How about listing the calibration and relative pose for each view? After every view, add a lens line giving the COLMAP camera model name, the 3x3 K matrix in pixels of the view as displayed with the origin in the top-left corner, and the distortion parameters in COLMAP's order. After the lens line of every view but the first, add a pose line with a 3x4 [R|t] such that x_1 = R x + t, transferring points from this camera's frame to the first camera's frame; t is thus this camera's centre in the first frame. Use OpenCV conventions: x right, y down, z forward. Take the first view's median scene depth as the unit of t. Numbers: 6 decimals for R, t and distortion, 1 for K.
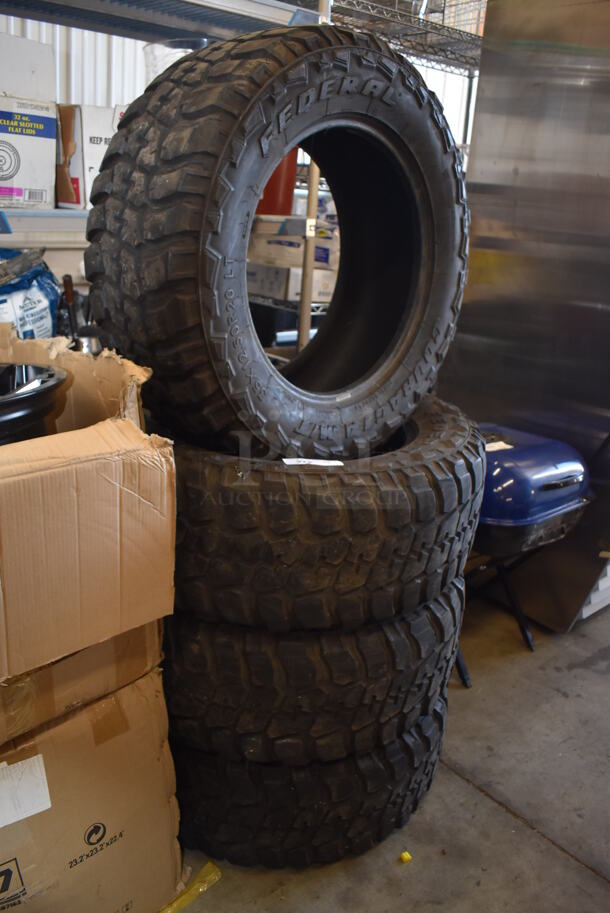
lens RADIAL K [[743.8, 0, 305.0], [0, 743.8, 456.5], [0, 0, 1]] dist [-0.087625, 0.008237]
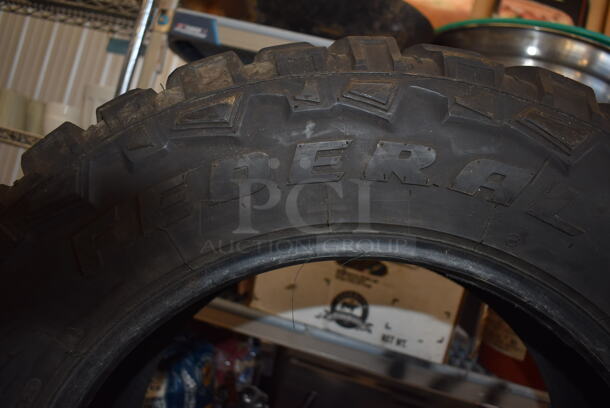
lens RADIAL K [[543.4, 0, 305.0], [0, 543.4, 204.0], [0, 0, 1]] dist [-0.091944, 0.000568]
pose [[0.641085, 0.079637, -0.763327, 0.257030], [-0.452758, 0.842336, -0.292371, -0.386136], [0.619694, 0.533037, 0.576065, 0.819391]]
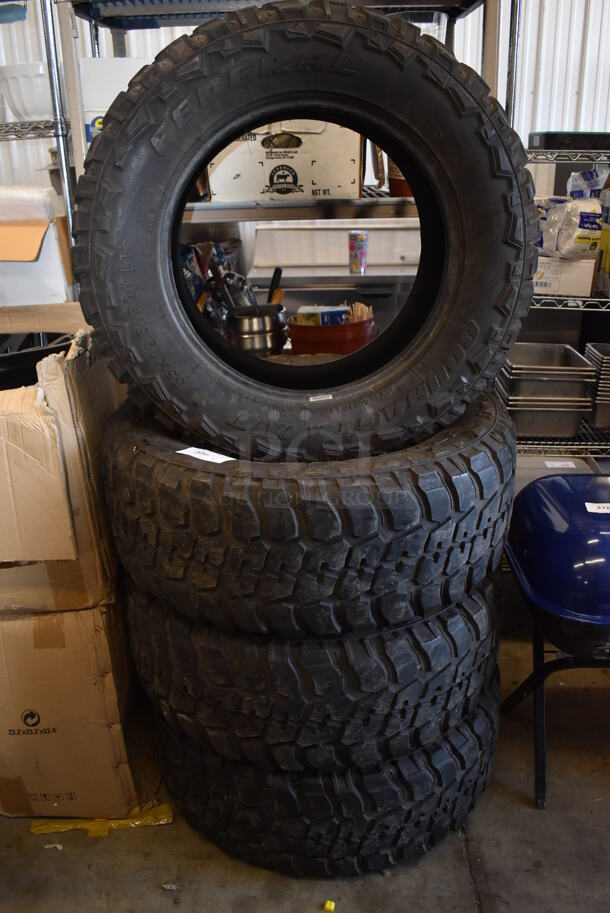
lens RADIAL K [[749.8, 0, 305.0], [0, 749.8, 456.5], [0, 0, 1]] dist [-0.085060, 0.005296]
pose [[0.731452, 0.171712, -0.659919, 0.809271], [-0.157700, 0.984136, 0.081279, -0.097762], [0.663407, 0.044618, 0.746928, 0.348427]]
